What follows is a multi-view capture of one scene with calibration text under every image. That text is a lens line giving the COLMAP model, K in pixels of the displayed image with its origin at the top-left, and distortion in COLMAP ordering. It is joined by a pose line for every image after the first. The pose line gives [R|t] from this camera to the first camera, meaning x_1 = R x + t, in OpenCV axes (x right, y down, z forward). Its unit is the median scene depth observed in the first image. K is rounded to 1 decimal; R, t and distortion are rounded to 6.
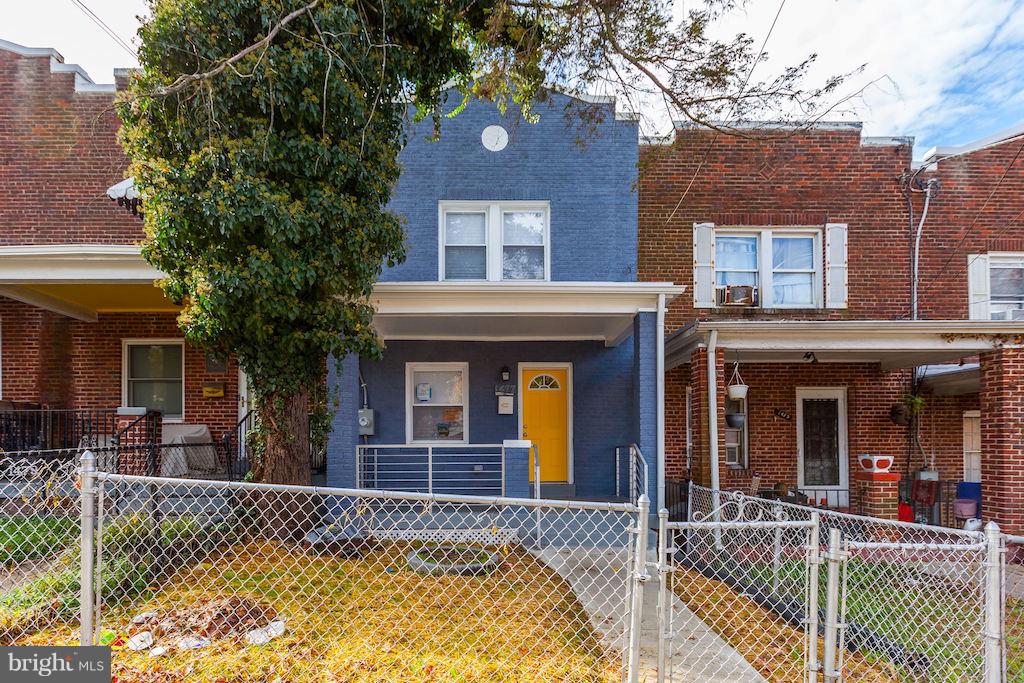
lens RADIAL K [[468.9, 0, 535.1], [0, 468.9, 318.9], [0, 0, 1]] dist [0.000709, 0.000160]
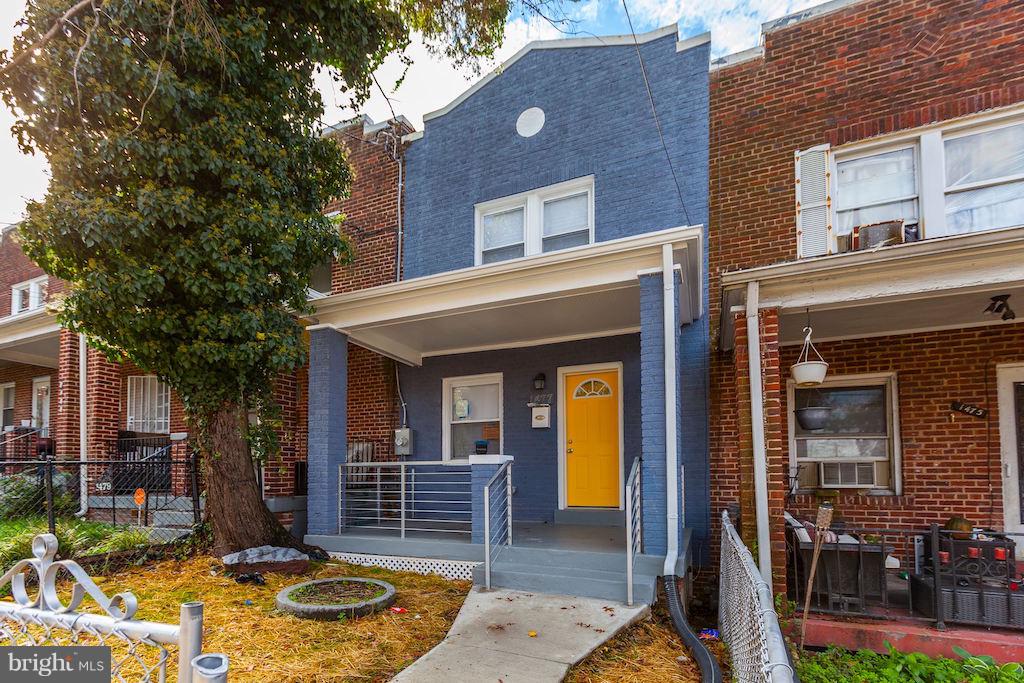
lens RADIAL K [[465.7, 0, 510.1], [0, 465.7, 356.3], [0, 0, 1]] dist [0.001005, -0.000519]
pose [[0.905811, -0.106070, -0.410191, 0.231746], [0.117282, 0.993096, 0.002189, 0.058903], [0.407127, -0.050090, 0.911997, 0.185568]]
